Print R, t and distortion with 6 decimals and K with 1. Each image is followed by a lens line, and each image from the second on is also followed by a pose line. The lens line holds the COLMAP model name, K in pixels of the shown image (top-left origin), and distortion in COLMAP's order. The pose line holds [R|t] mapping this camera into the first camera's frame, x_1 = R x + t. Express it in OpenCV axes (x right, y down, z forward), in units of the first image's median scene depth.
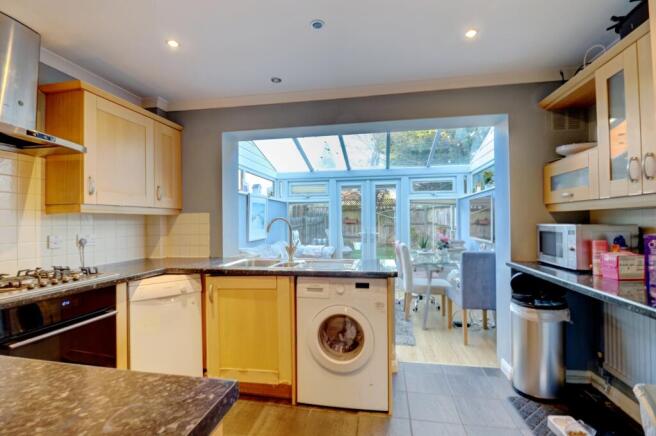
lens RADIAL K [[308.4, 0, 328.2], [0, 308.4, 218.7], [0, 0, 1]] dist [-0.028745, -0.000201]
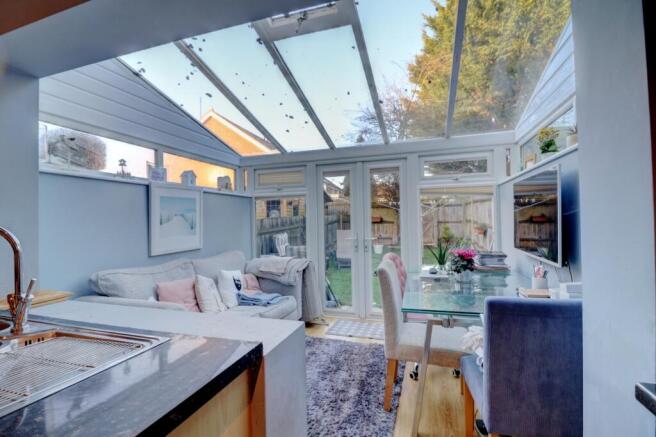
lens RADIAL K [[308.4, 0, 327.6], [0, 308.4, 218.7], [0, 0, 1]] dist [-0.028745, -0.000201]
pose [[0.990743, -0.013143, -0.135112, 0.160815], [0.014031, 0.999886, 0.005619, -0.003158], [0.135023, -0.007463, 0.990814, 0.323215]]
